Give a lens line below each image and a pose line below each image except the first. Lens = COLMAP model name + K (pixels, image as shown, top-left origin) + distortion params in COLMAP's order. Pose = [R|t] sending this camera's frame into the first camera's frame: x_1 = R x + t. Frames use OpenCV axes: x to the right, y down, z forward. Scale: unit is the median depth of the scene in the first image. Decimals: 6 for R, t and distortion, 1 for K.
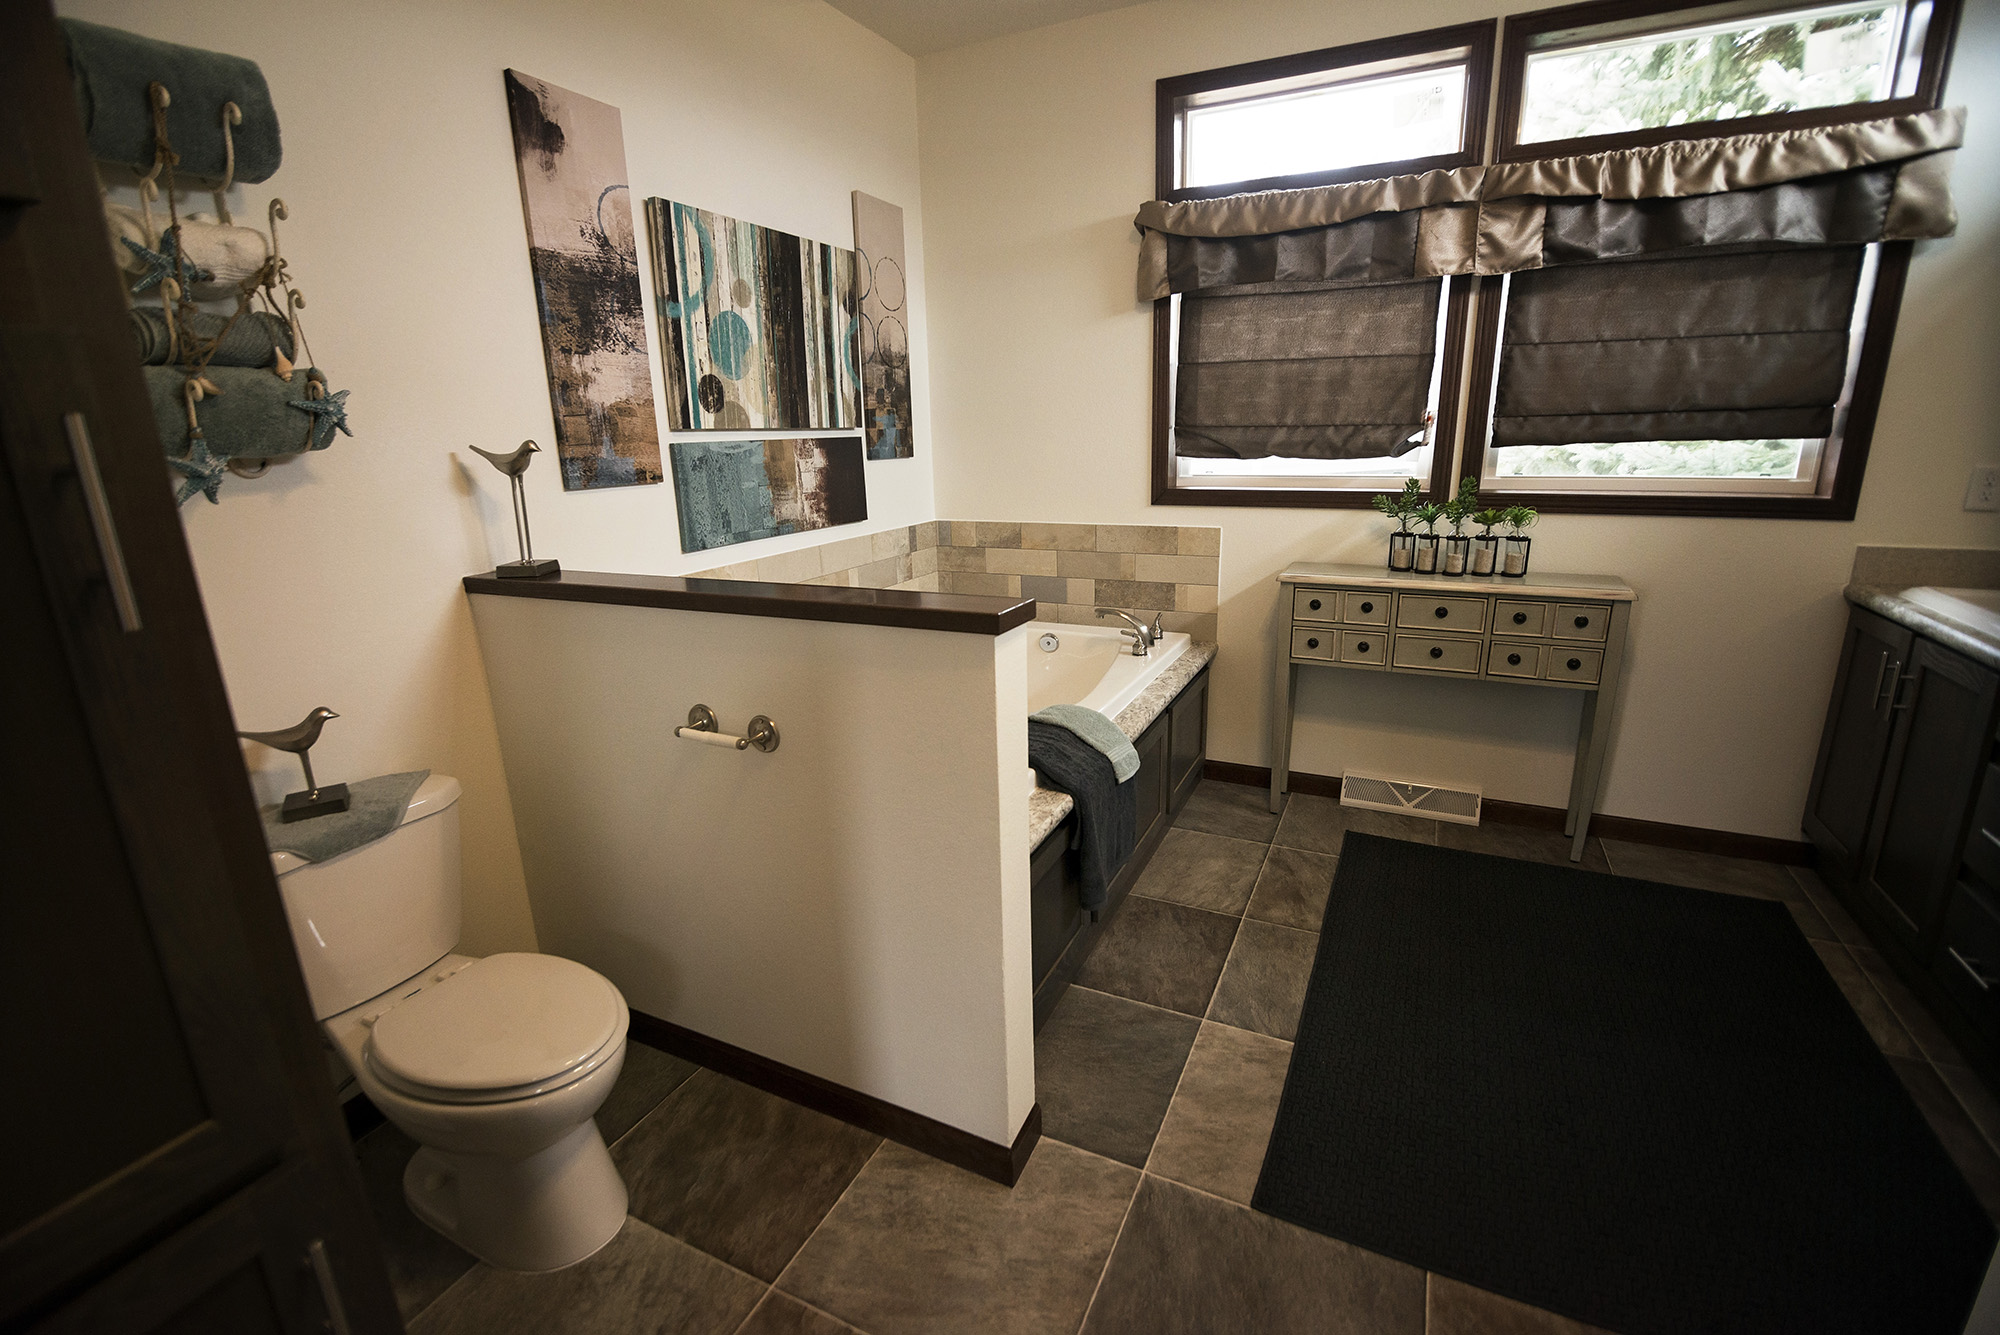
lens RADIAL K [[886.3, 0, 1007.1], [0, 886.3, 671.7], [0, 0, 1]] dist [-0.017814, -0.000117]
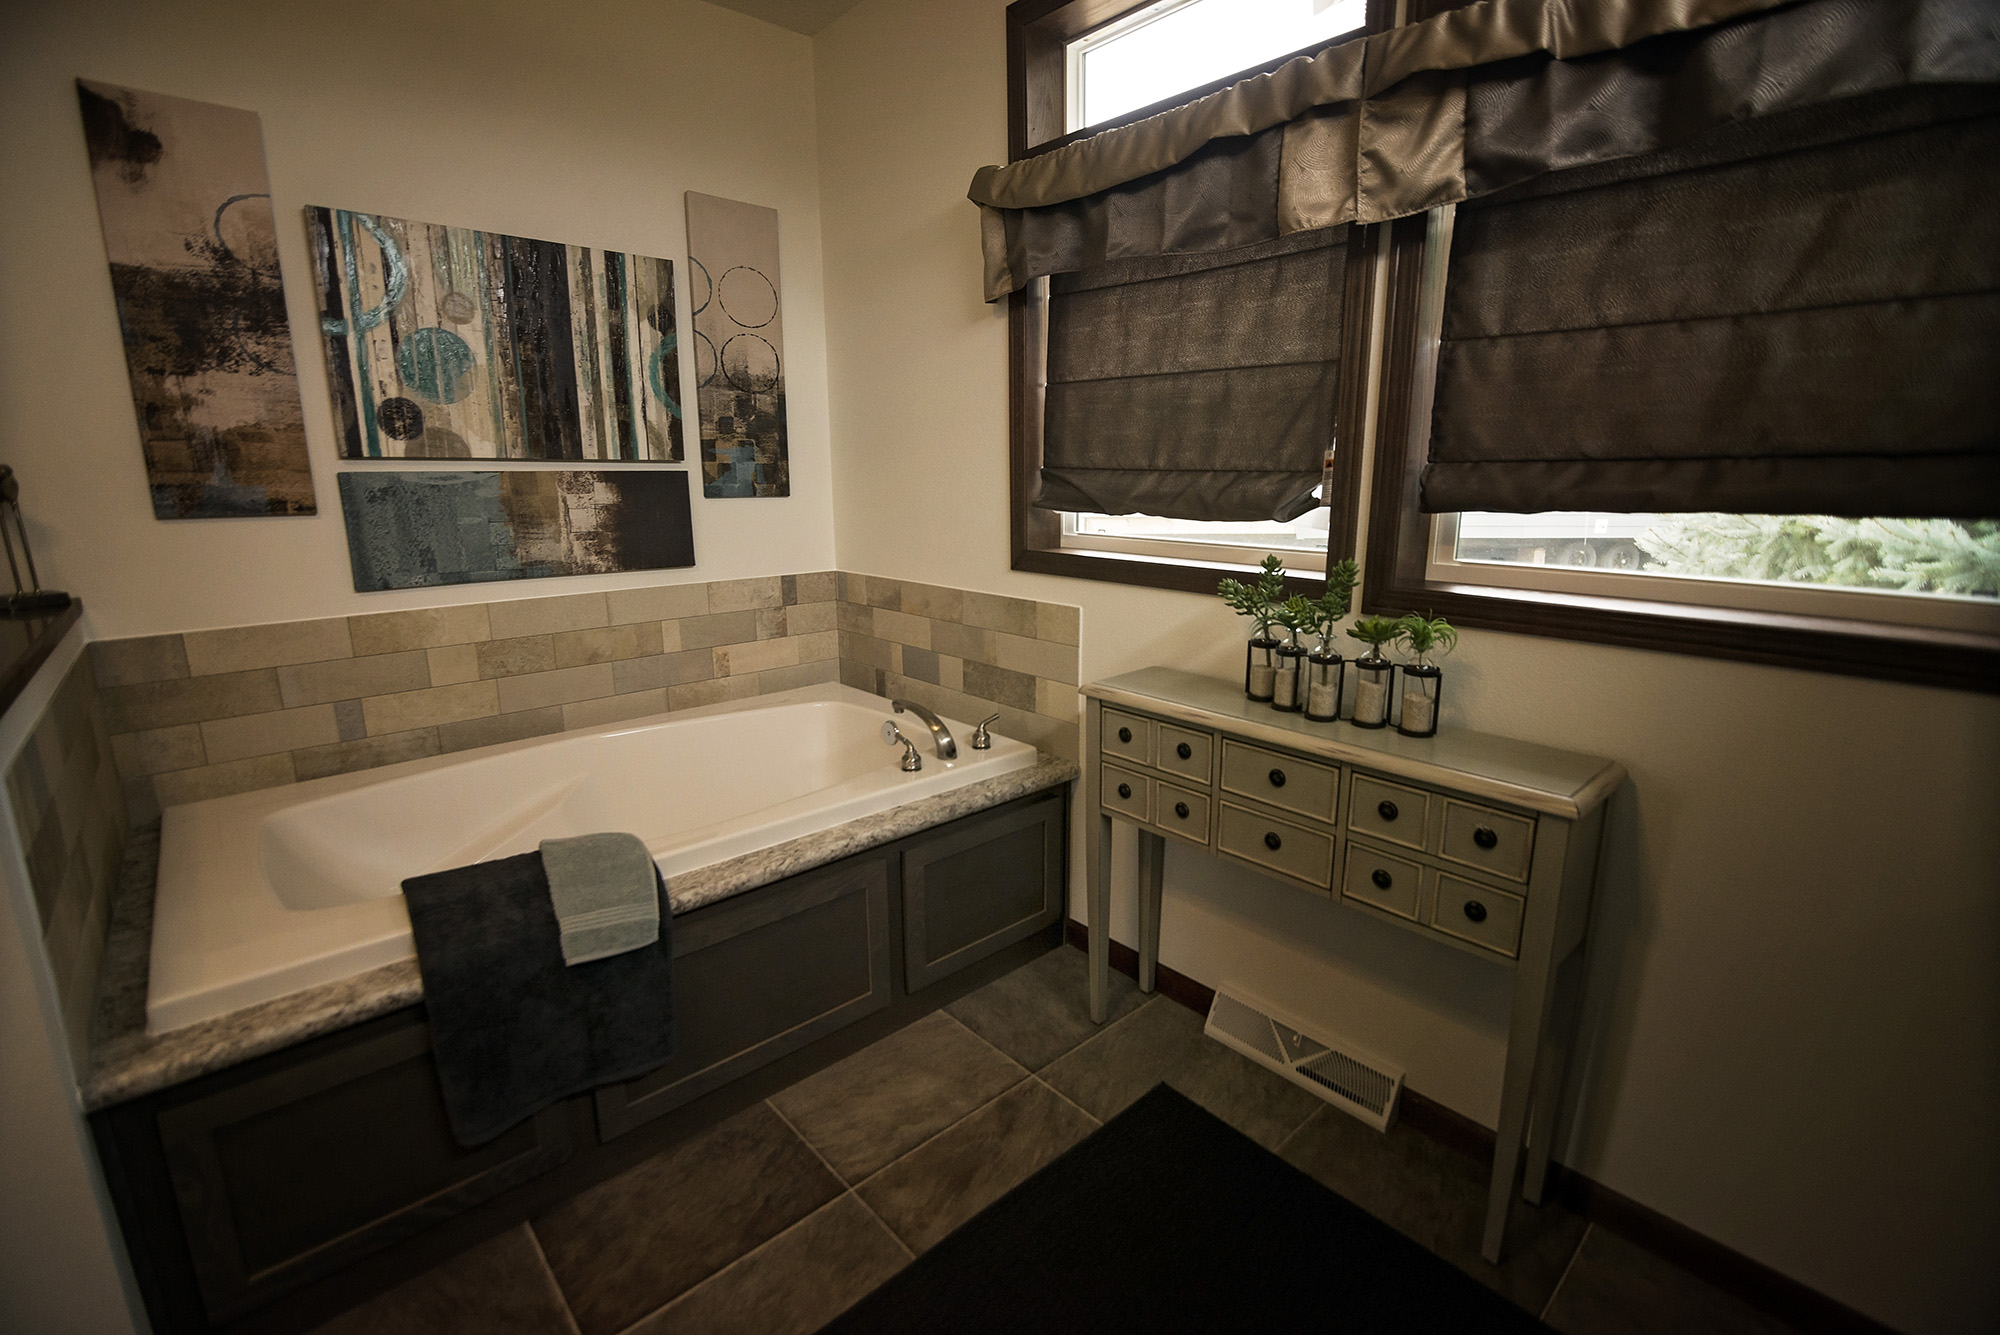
lens RADIAL K [[886.3, 0, 1017.7], [0, 886.3, 670.7], [0, 0, 1]] dist [-0.017814, -0.000117]
pose [[0.926002, 0.107258, -0.361962, 0.546460], [-0.122390, 0.992299, -0.019066, -0.108791], [0.357129, 0.061956, 0.931998, 0.369276]]
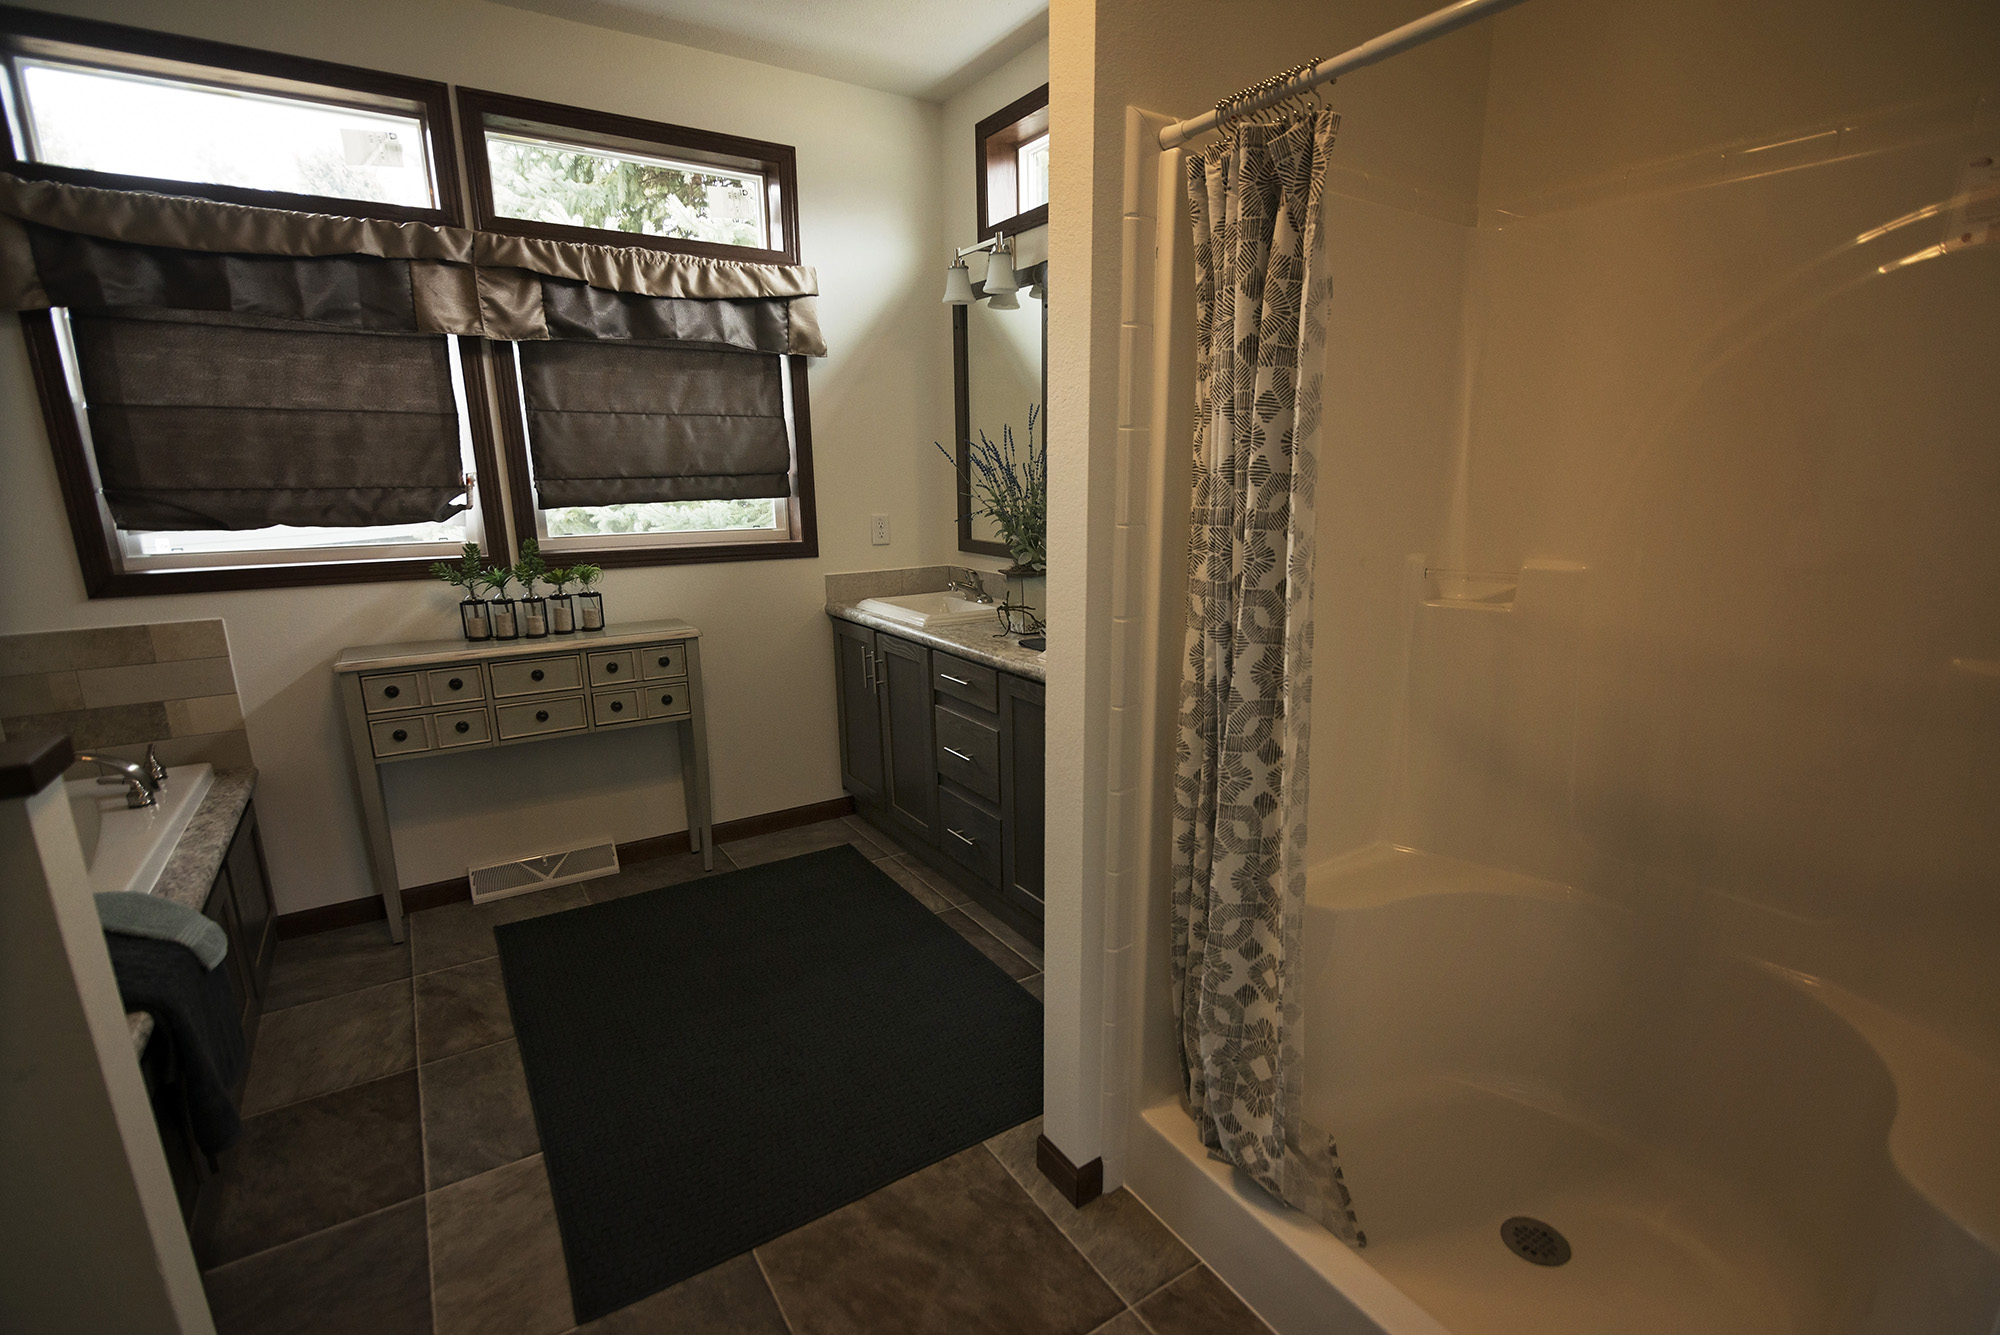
lens RADIAL K [[886.3, 0, 1059.1], [0, 886.3, 694.7], [0, 0, 1]] dist [-0.017814, -0.000117]
pose [[0.487886, -0.190136, 0.851948, -0.070824], [0.227831, 0.969897, 0.085988, 0.002398], [-0.842651, 0.152148, 0.516518, 0.001631]]
